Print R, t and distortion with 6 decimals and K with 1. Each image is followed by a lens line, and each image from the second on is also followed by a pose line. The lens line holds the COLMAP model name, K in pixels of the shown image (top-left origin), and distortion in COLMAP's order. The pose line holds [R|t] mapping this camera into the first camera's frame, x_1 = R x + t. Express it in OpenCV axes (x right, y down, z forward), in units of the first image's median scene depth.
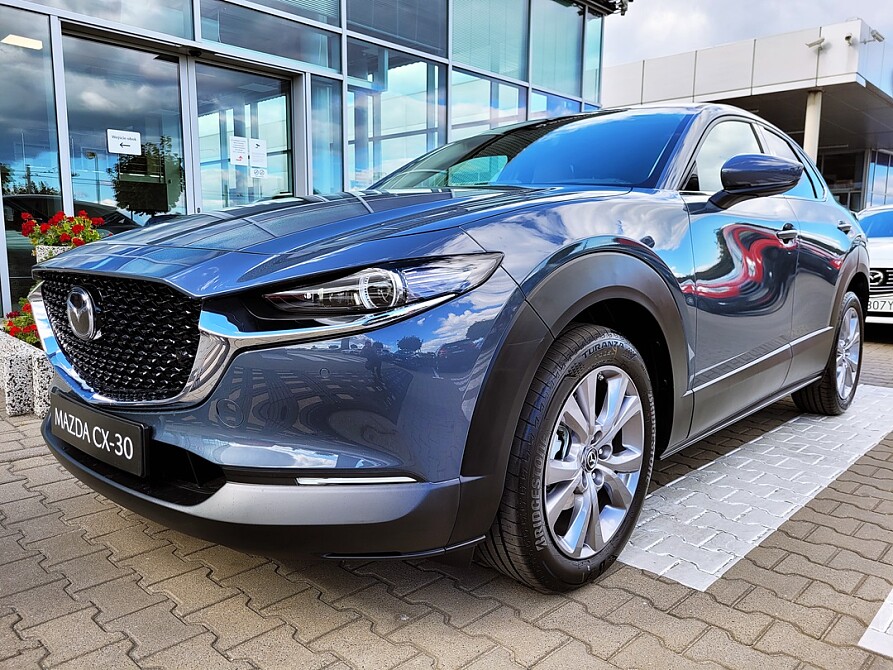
lens RADIAL K [[692.8, 0, 449.7], [0, 692.8, 331.7], [0, 0, 1]] dist [0.073584, -0.057546]
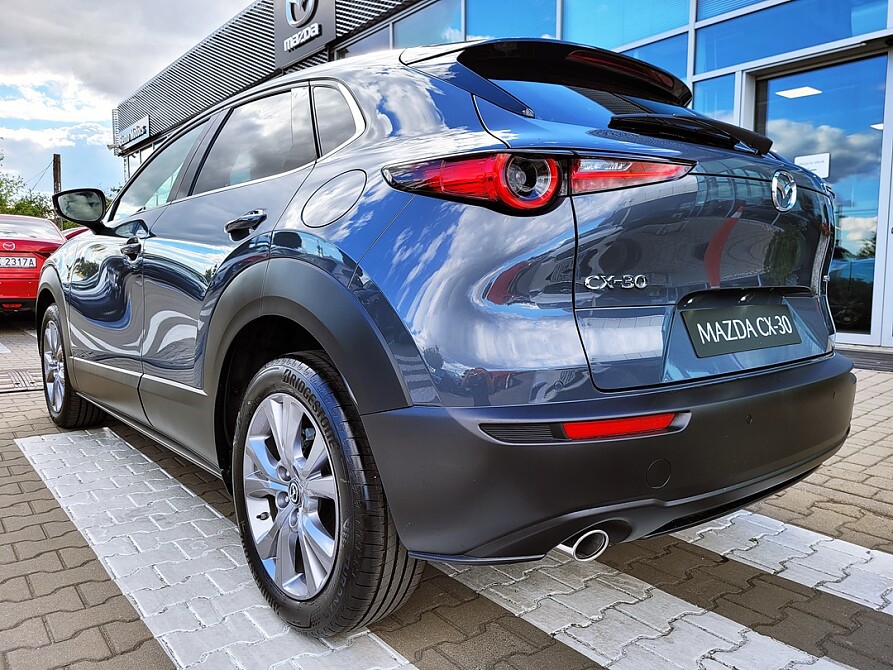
lens RADIAL K [[692.8, 0, 449.7], [0, 692.8, 331.7], [0, 0, 1]] dist [0.073584, -0.057546]
pose [[-0.160242, 0.078372, -0.983962, 1.260314], [-0.143123, 0.984464, 0.101720, -0.171882], [0.976646, 0.157128, -0.146535, 1.479927]]
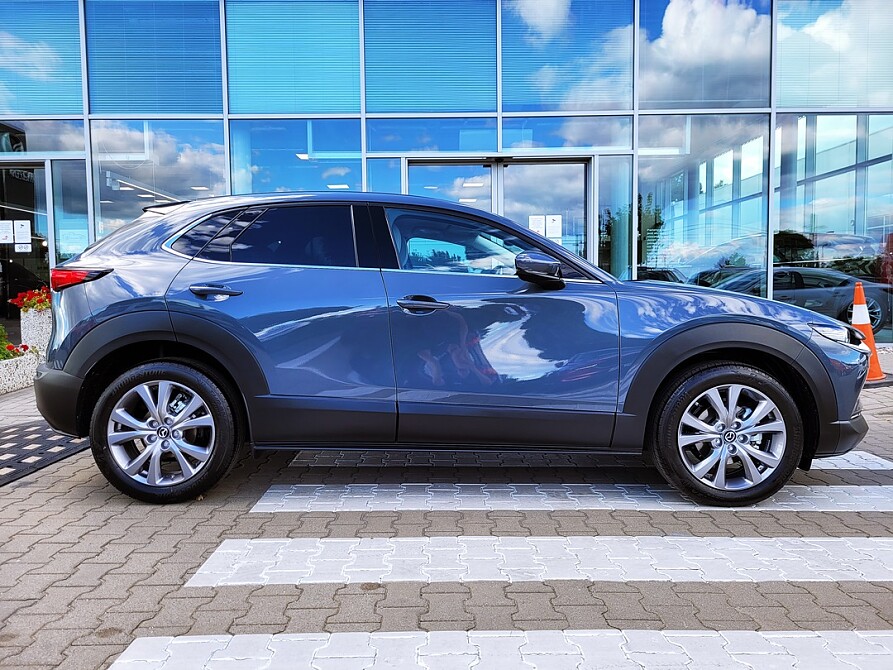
lens RADIAL K [[695.2, 0, 442.0], [0, 695.2, 321.8], [0, 0, 1]] dist [0.070310, -0.056685]
pose [[0.681471, 0.022987, -0.731484, 1.216322], [-0.080210, 0.995831, -0.043432, -0.041785], [0.727436, 0.088270, 0.680474, 0.073166]]
